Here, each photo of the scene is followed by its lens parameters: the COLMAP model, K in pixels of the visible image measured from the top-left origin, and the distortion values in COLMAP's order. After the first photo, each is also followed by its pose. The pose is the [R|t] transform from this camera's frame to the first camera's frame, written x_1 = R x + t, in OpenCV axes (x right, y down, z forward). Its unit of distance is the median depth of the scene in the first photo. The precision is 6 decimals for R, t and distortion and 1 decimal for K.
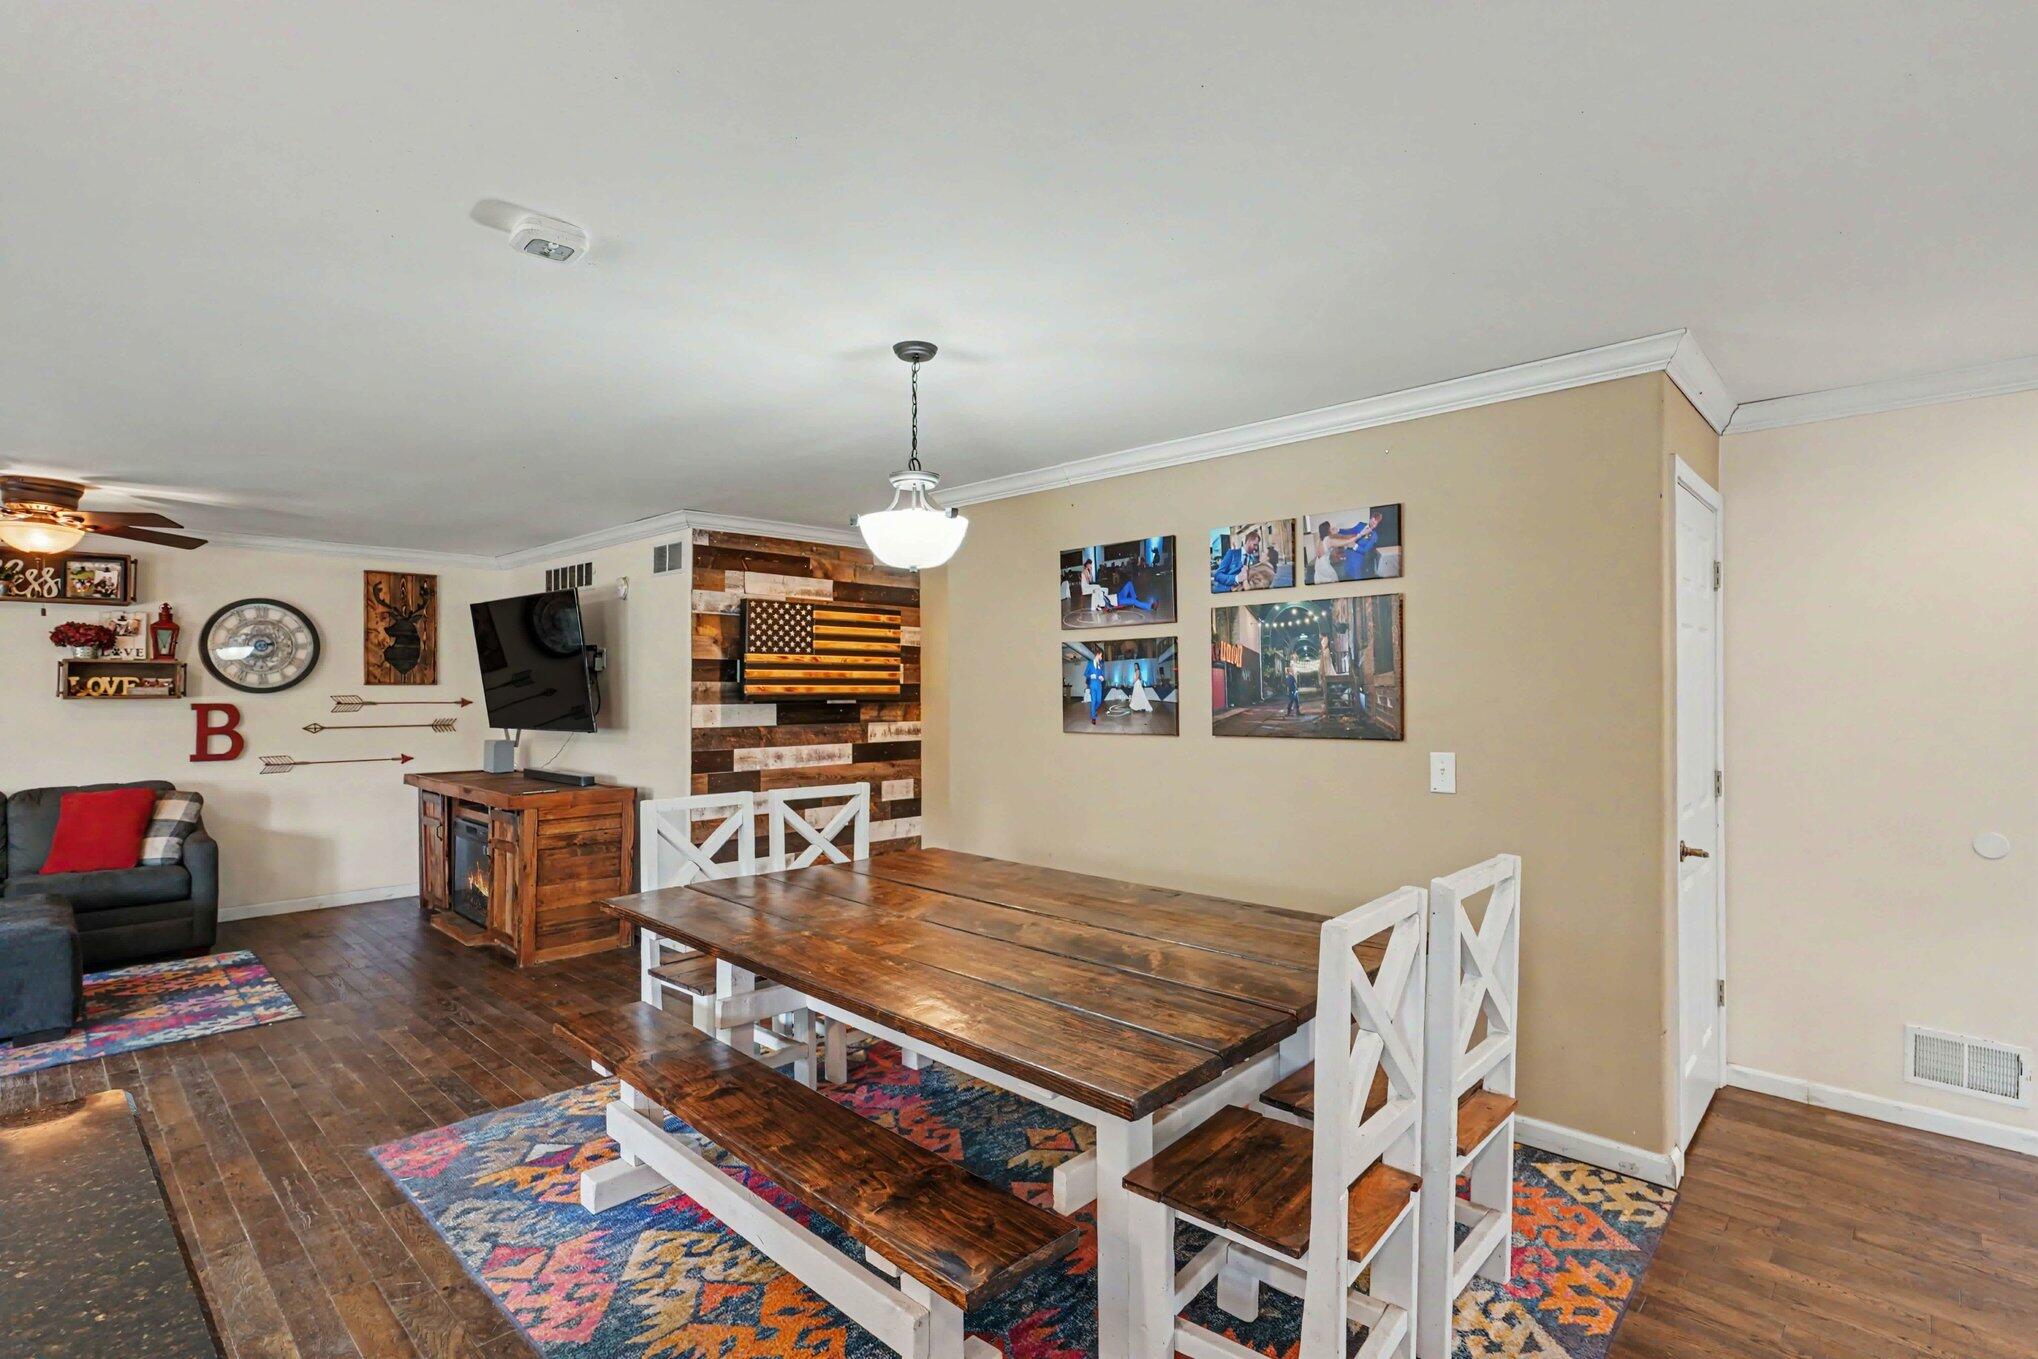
lens RADIAL K [[982.3, 0, 1026.0], [0, 982.3, 679.5], [0, 0, 1]] dist [0.003014, 0.000904]
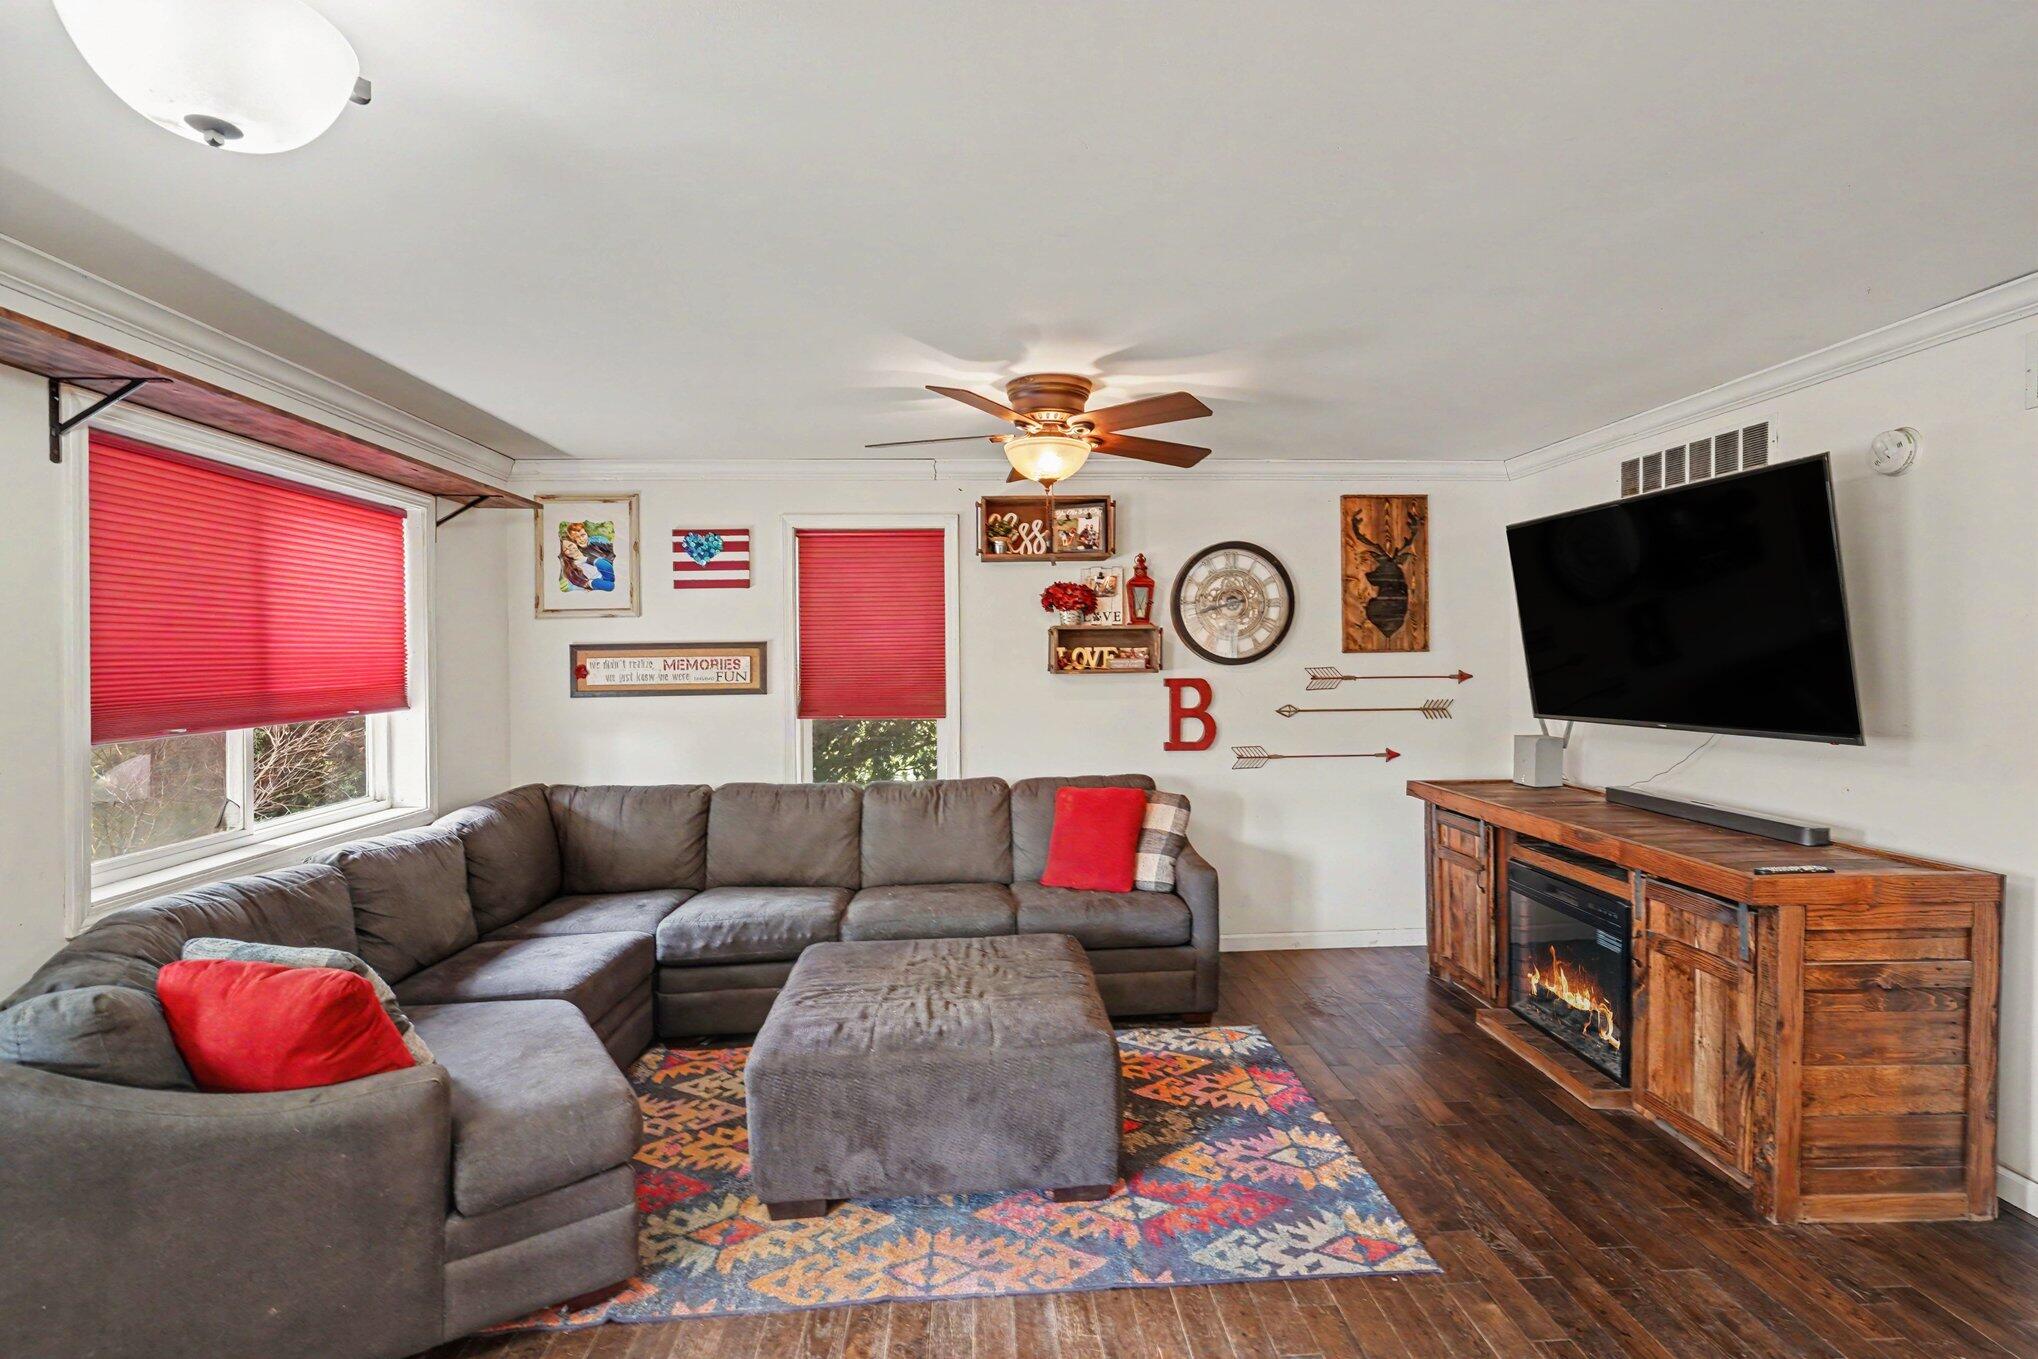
lens RADIAL K [[982.3, 0, 1026.0], [0, 982.3, 679.5], [0, 0, 1]] dist [0.003014, 0.000904]
pose [[0.735955, 0.008688, -0.676975, -0.401659], [0.017007, 0.999365, 0.031313, -0.001830], [0.676817, -0.034558, 0.735340, 0.345473]]
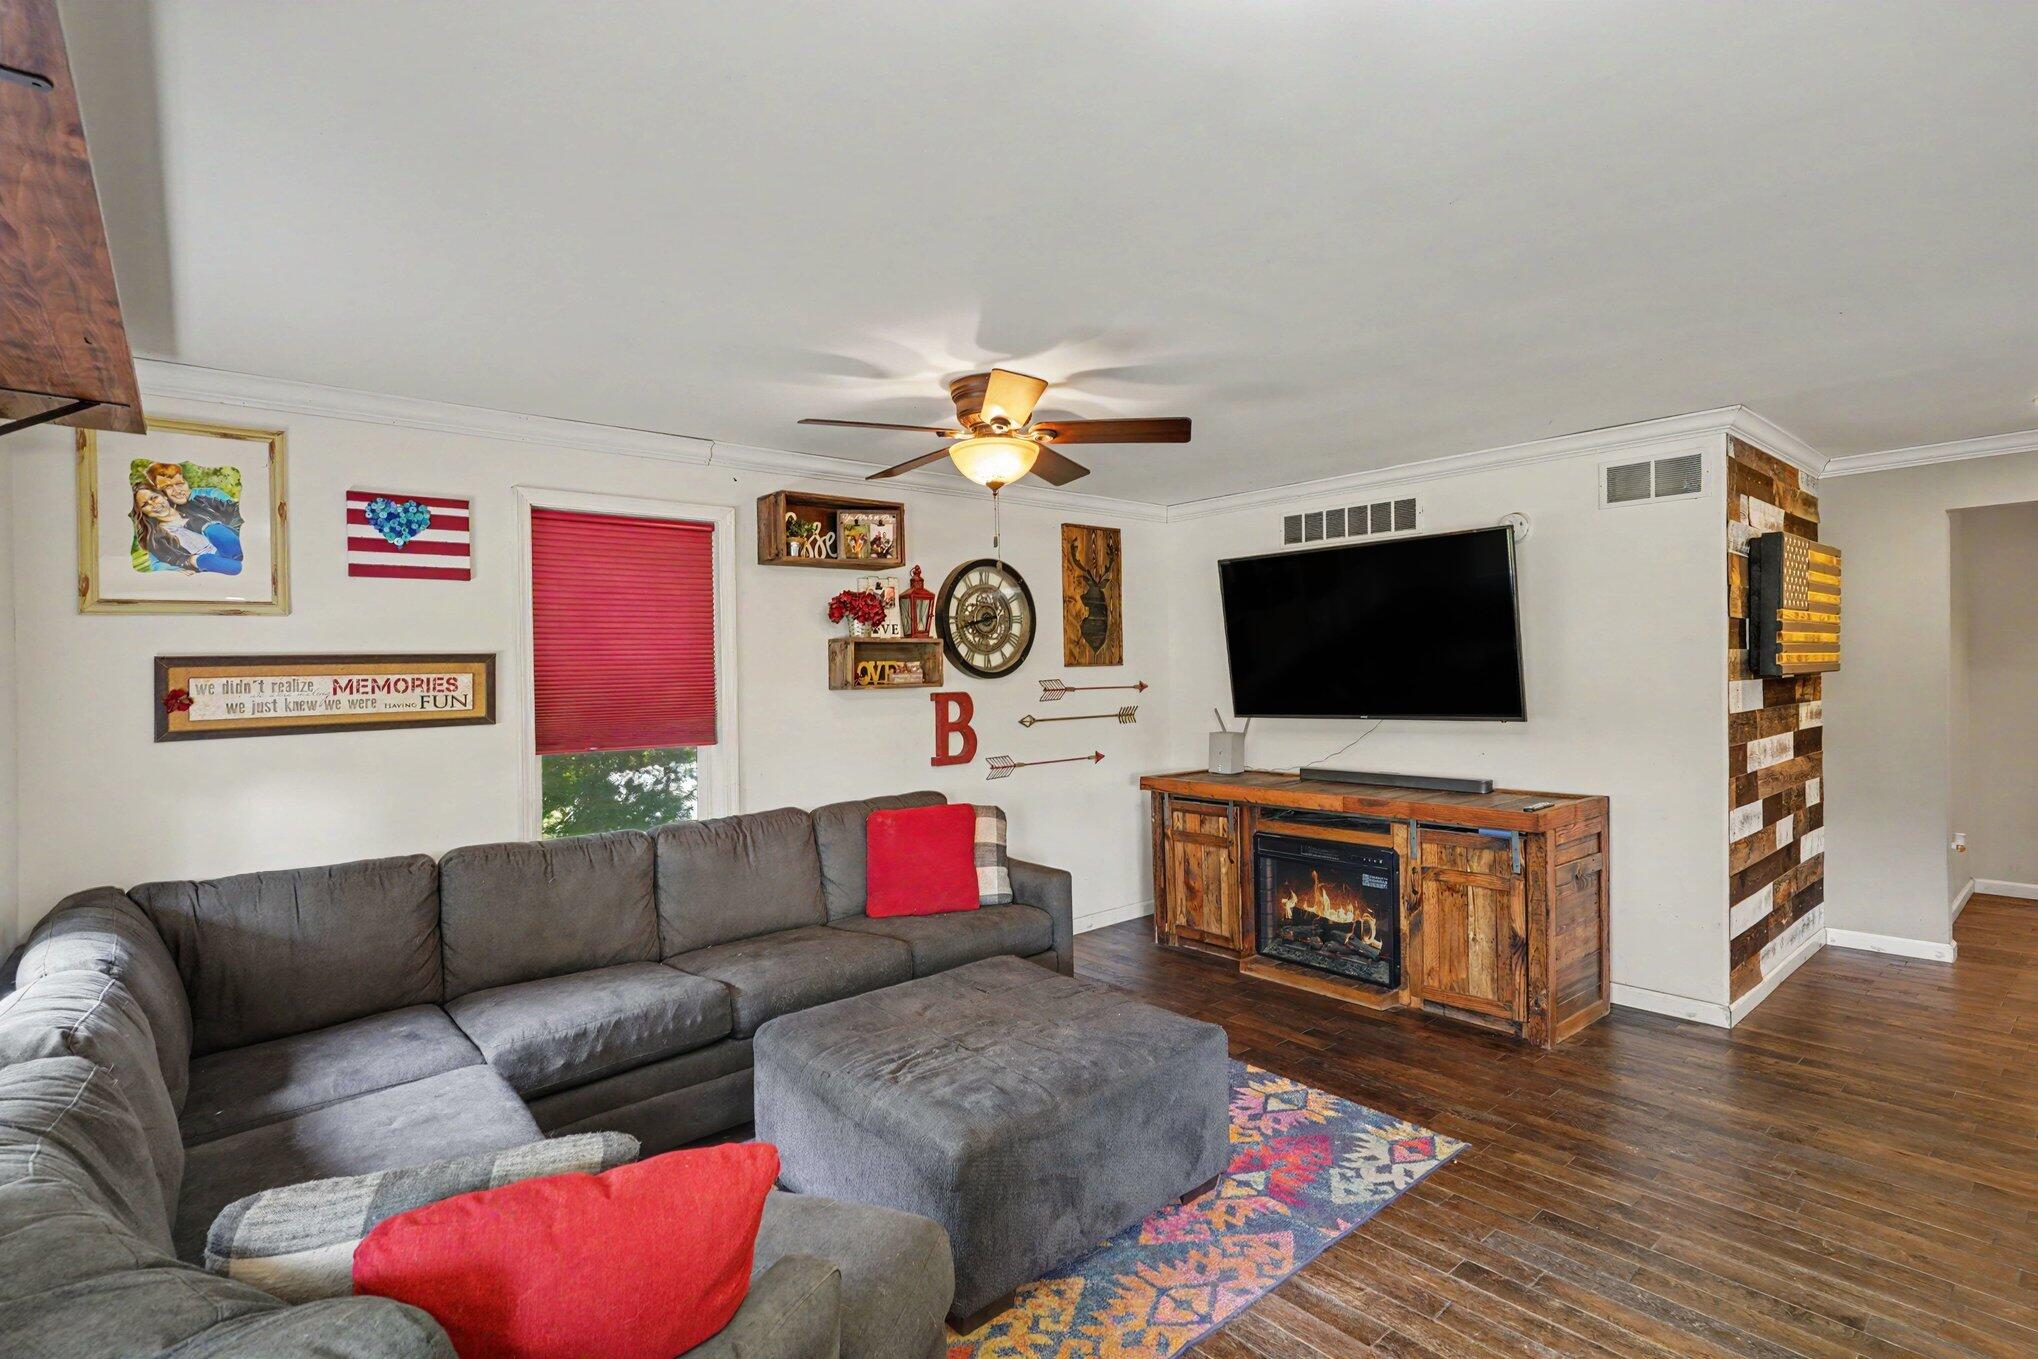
lens RADIAL K [[982.3, 0, 1026.0], [0, 982.3, 679.5], [0, 0, 1]] dist [0.003014, 0.000904]
pose [[0.995416, -0.019447, -0.093644, -0.722443], [0.021283, 0.999600, 0.018651, 0.000514], [0.093244, -0.020558, 0.995431, 0.225177]]
